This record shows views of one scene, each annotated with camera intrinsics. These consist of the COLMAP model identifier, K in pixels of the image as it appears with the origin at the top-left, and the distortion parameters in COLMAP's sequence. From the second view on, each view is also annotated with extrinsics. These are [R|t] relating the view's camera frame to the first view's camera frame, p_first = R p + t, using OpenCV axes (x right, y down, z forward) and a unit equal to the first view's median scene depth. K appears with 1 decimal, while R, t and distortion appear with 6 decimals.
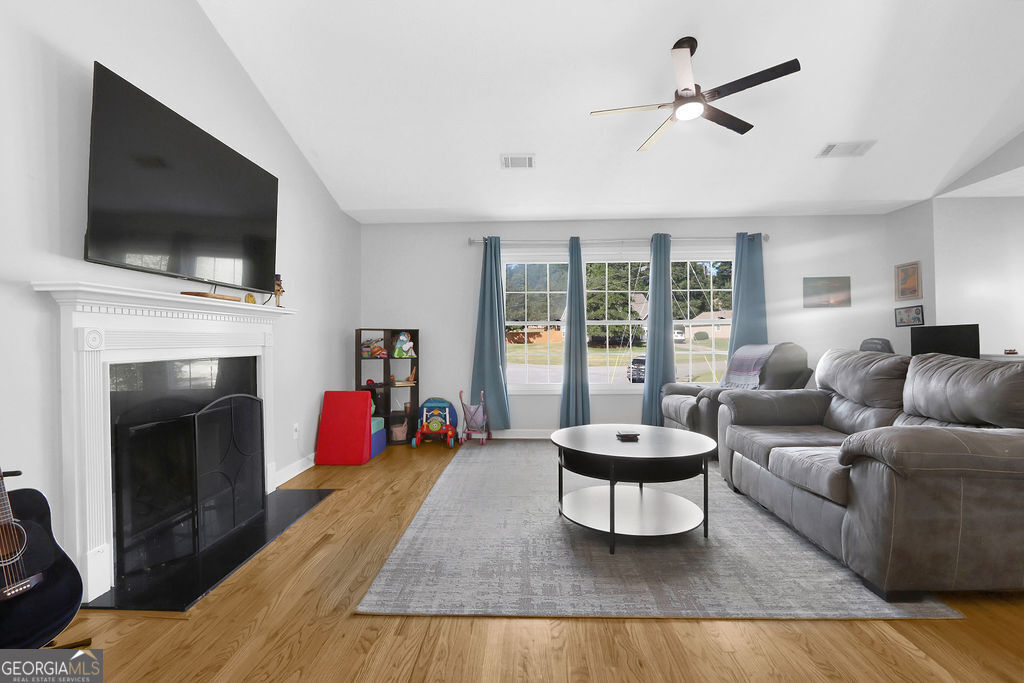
lens RADIAL K [[479.5, 0, 504.0], [0, 479.5, 339.0], [0, 0, 1]] dist [-0.012424, -0.000157]
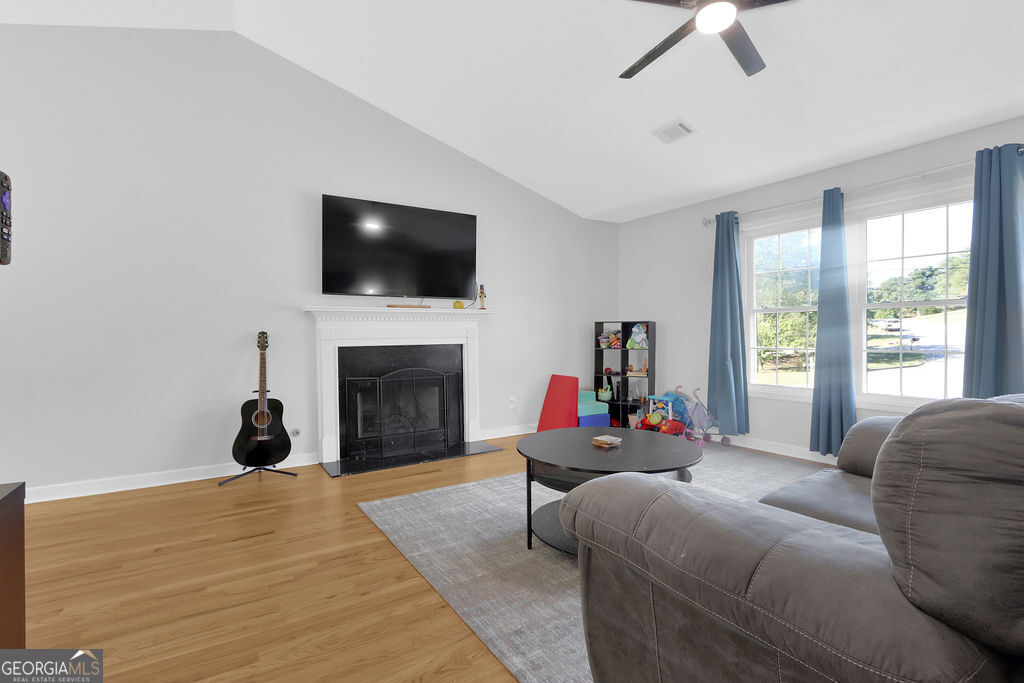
lens RADIAL K [[475.7, 0, 503.0], [0, 475.7, 338.5], [0, 0, 1]] dist [-0.015031, -0.000703]
pose [[0.566971, 0.011582, -0.823656, 0.573442], [0.007167, 0.999794, 0.018992, -0.005550], [0.823707, -0.016671, 0.566771, 0.228224]]
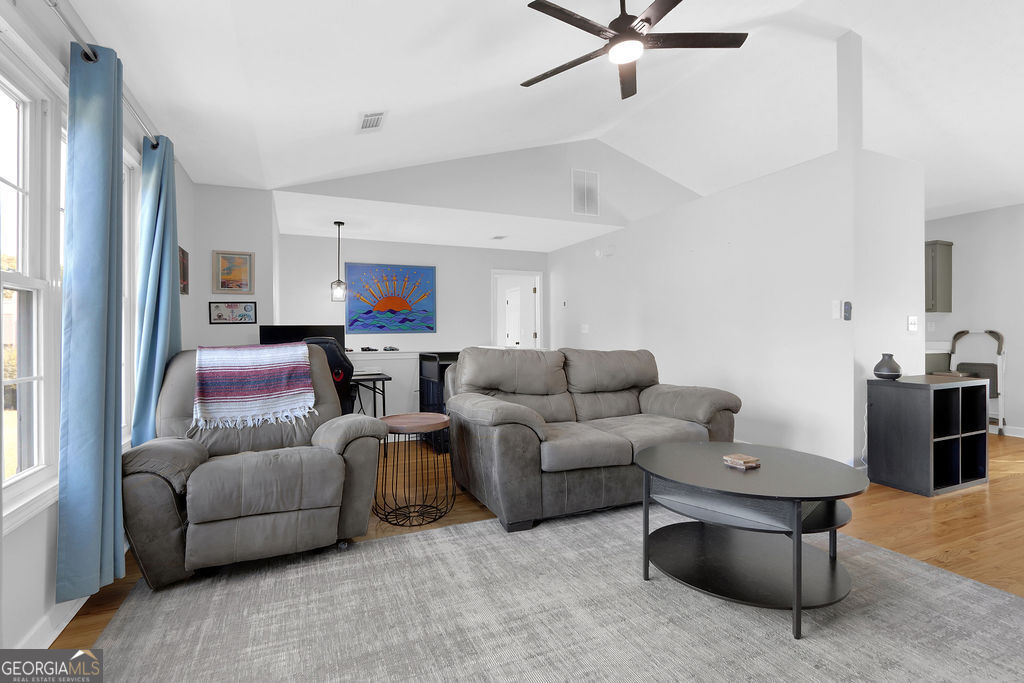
lens RADIAL K [[475.2, 0, 511.9], [0, 475.2, 336.8], [0, 0, 1]] dist [0.001282, 0.000079]
pose [[-0.443520, 0.007295, 0.896235, -0.173417], [0.001169, 0.999971, -0.007560, 0.004074], [-0.896264, -0.002306, -0.443516, 1.098612]]
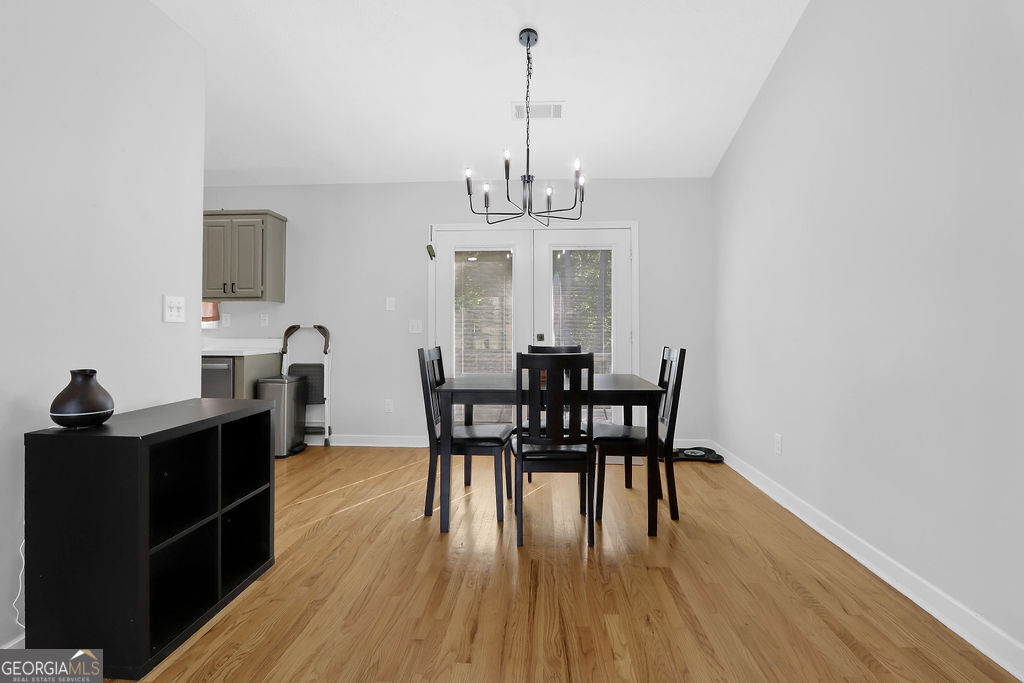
lens RADIAL K [[489.8, 0, 525.9], [0, 489.8, 328.6], [0, 0, 1]] dist [-0.010000, -0.000128]
pose [[-0.999974, 0.005209, -0.004916, -0.070615], [0.005254, 0.999942, -0.009368, -0.000231], [0.004867, -0.009394, -0.999944, 0.514177]]
